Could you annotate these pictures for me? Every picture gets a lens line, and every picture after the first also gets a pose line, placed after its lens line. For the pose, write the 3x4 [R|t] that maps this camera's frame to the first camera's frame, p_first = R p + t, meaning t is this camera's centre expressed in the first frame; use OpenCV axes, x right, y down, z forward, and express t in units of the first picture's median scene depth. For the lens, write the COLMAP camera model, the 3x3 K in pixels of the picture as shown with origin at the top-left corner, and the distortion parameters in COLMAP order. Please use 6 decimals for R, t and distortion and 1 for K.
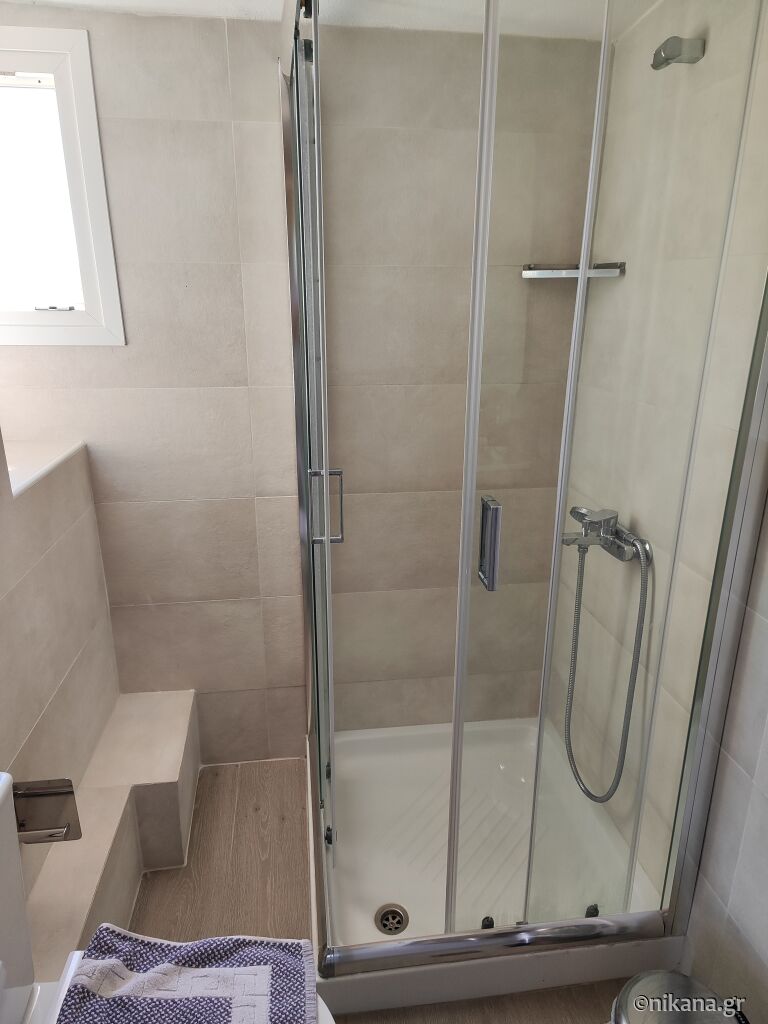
lens RADIAL K [[681.1, 0, 383.6], [0, 681.1, 511.6], [0, 0, 1]] dist [0.041956, -0.010552]
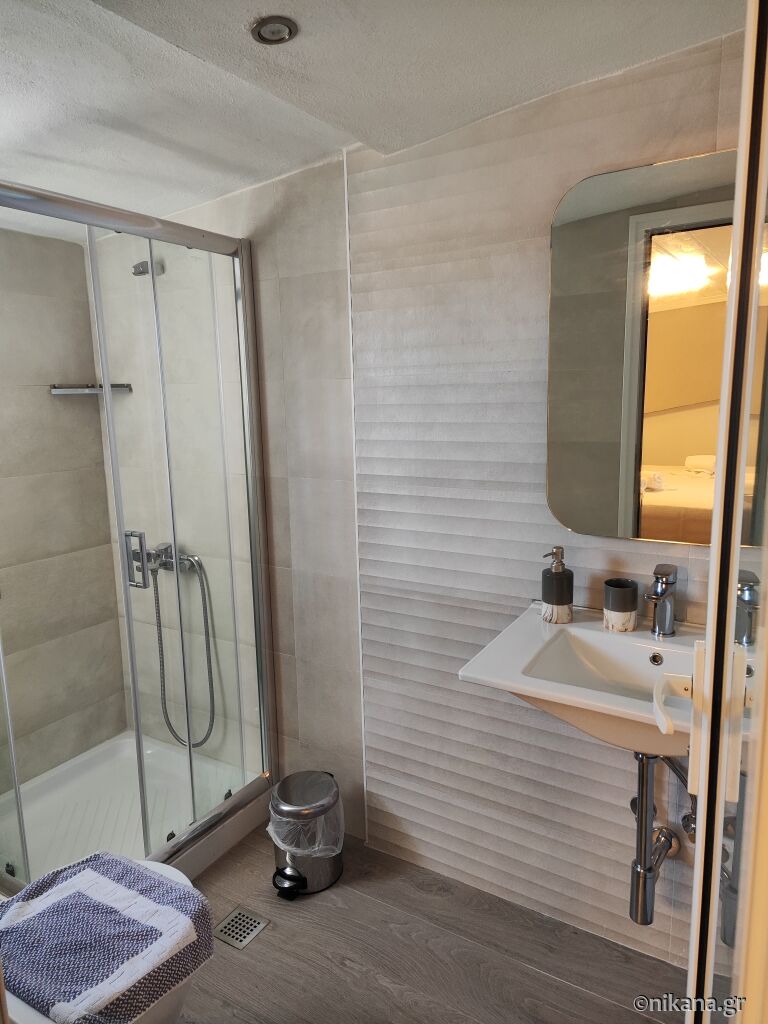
lens RADIAL K [[681.1, 0, 389.7], [0, 681.1, 519.5], [0, 0, 1]] dist [0.041956, -0.010552]
pose [[0.632009, -0.162160, 0.757806, -0.455466], [0.263810, 0.964478, -0.013632, 0.093008], [-0.728677, 0.208532, 0.652338, -0.325090]]
